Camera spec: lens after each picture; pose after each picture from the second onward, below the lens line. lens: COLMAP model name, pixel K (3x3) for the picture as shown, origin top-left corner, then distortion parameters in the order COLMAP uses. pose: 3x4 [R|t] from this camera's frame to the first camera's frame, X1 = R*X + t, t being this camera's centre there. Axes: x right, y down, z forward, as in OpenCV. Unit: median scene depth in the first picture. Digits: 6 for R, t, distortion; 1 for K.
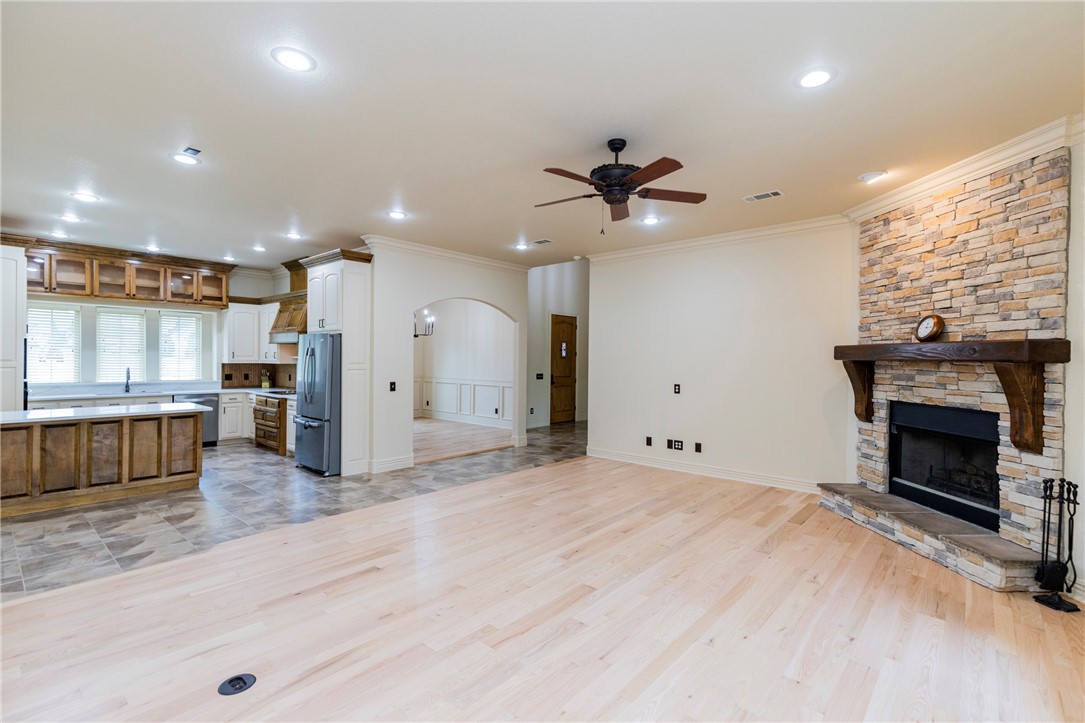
lens RADIAL K [[494.9, 0, 545.4], [0, 494.9, 359.2], [0, 0, 1]] dist [0.012181, -0.001462]
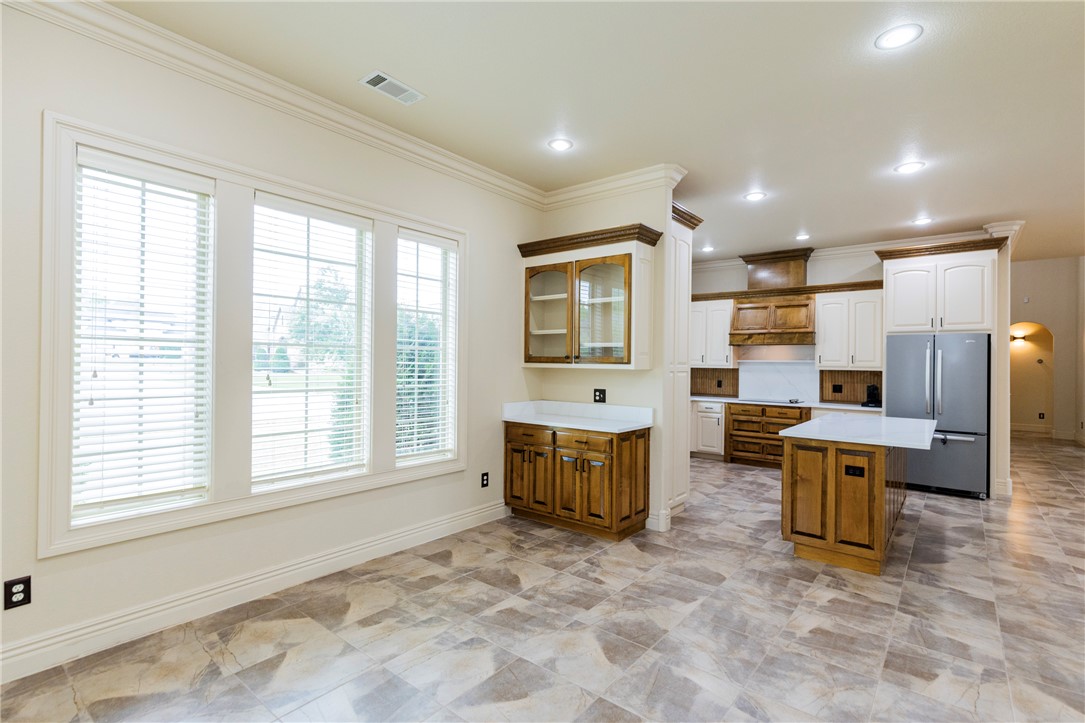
lens RADIAL K [[512.2, 0, 538.6], [0, 512.2, 364.2], [0, 0, 1]] dist [0.010151, -0.000249]
pose [[0.999227, 0.003051, 0.039188, -1.574369], [-0.003082, 0.999995, 0.000720, 0.004162], [-0.039185, -0.000840, 0.999232, 0.163996]]
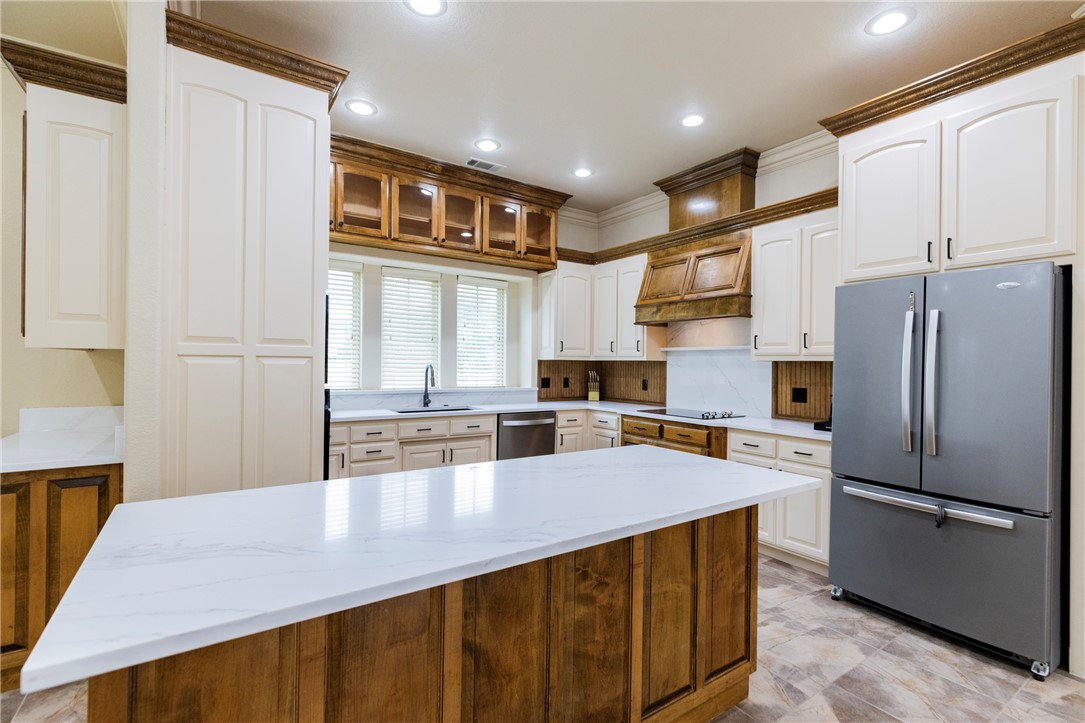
lens RADIAL K [[494.9, 0, 548.0], [0, 494.9, 364.7], [0, 0, 1]] dist [0.012181, -0.001462]
pose [[0.968182, 0.002063, -0.250237, -0.862262], [-0.002631, 0.999995, -0.001938, 0.026538], [0.250232, 0.002535, 0.968183, 0.722791]]
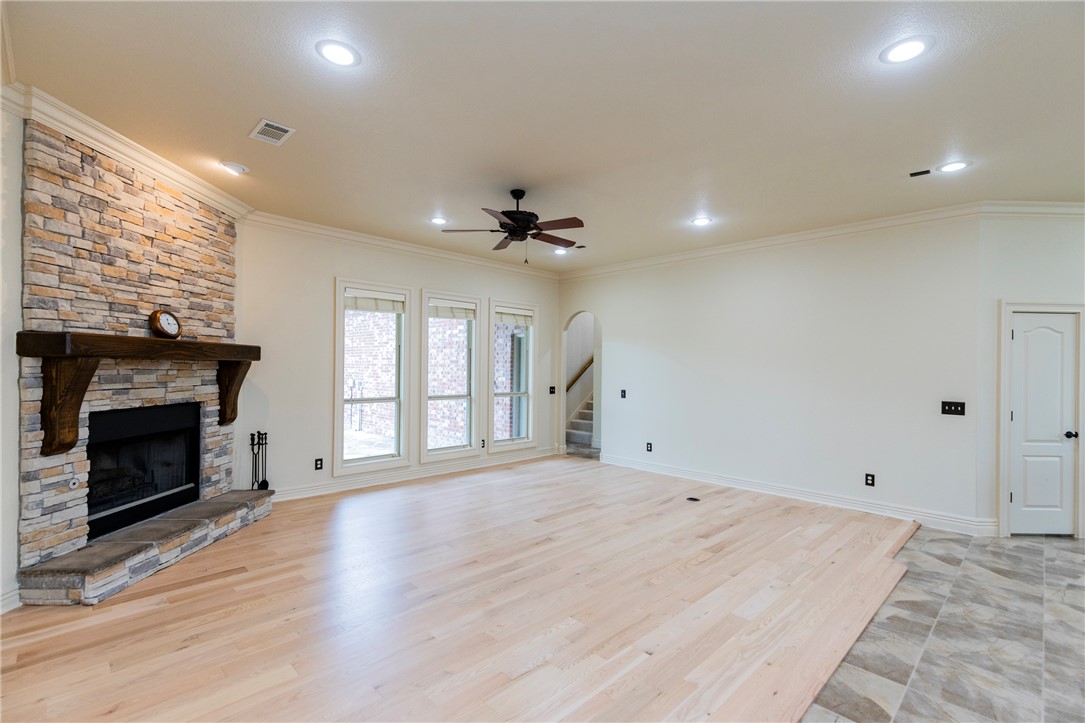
lens RADIAL K [[494.9, 0, 554.3], [0, 494.9, 365.5], [0, 0, 1]] dist [0.012181, -0.001462]
pose [[-0.998191, -0.024177, 0.055051, -0.016409], [-0.024157, 0.999708, 0.001024, -0.002478], [-0.055060, -0.000307, -0.998483, 1.595609]]
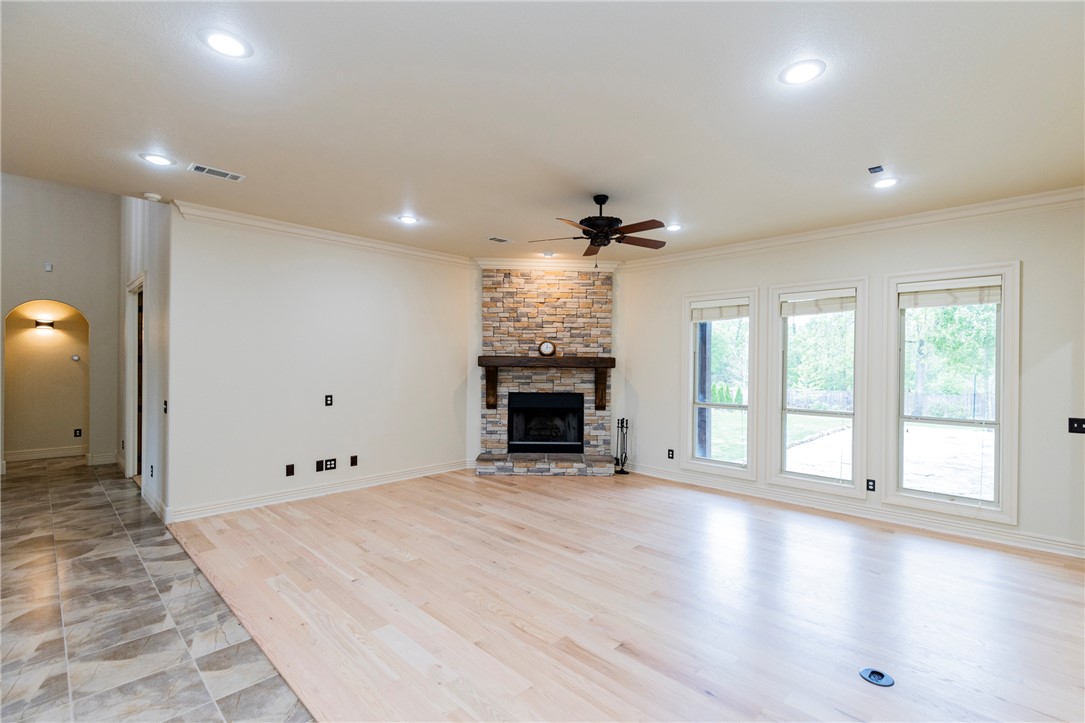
lens RADIAL K [[494.9, 0, 551.5], [0, 494.9, 366.1], [0, 0, 1]] dist [0.012181, -0.001462]
pose [[0.047810, -0.015402, 0.998738, -0.787221], [-0.006107, 0.999858, 0.015712, -0.022871], [-0.998838, -0.006850, 0.047710, 0.756282]]
